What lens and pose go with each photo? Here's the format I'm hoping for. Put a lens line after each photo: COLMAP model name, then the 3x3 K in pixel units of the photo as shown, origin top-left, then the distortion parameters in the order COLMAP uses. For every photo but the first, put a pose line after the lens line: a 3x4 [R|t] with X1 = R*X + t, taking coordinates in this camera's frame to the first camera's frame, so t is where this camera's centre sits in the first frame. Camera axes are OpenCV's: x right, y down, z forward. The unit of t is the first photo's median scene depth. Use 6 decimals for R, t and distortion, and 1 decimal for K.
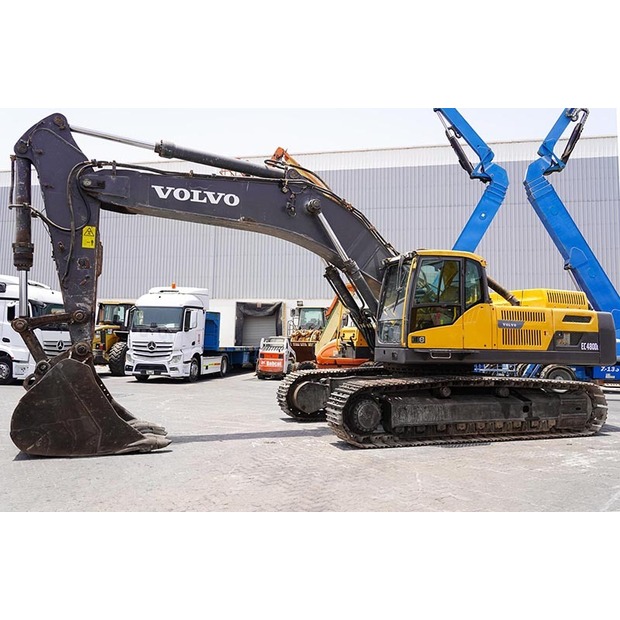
lens RADIAL K [[512.0, 0, 309.9], [0, 512.0, 302.8], [0, 0, 1]] dist [0.001874, 0.005895]
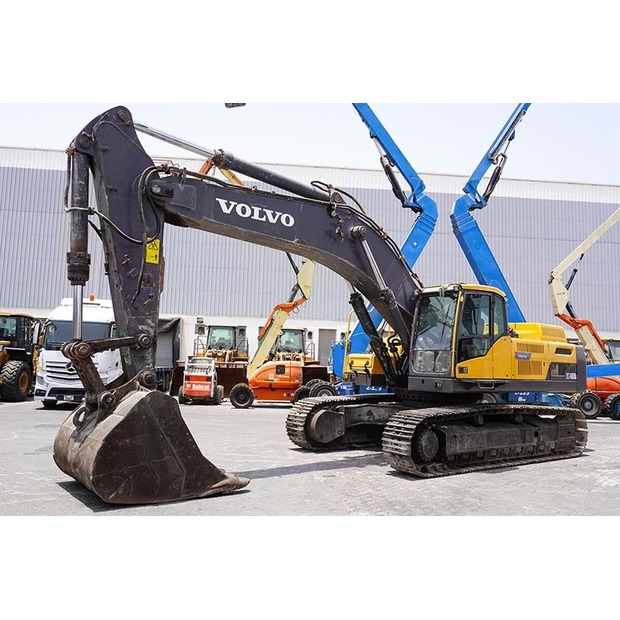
lens RADIAL K [[539.3, 0, 310.0], [0, 539.3, 310.0], [0, 0, 1]] dist [0.008273, 0.002797]
pose [[0.959086, 0.041157, 0.280106, -0.371177], [-0.036838, 0.999107, -0.020669, -0.015042], [-0.280707, 0.009505, 0.959746, 0.029957]]
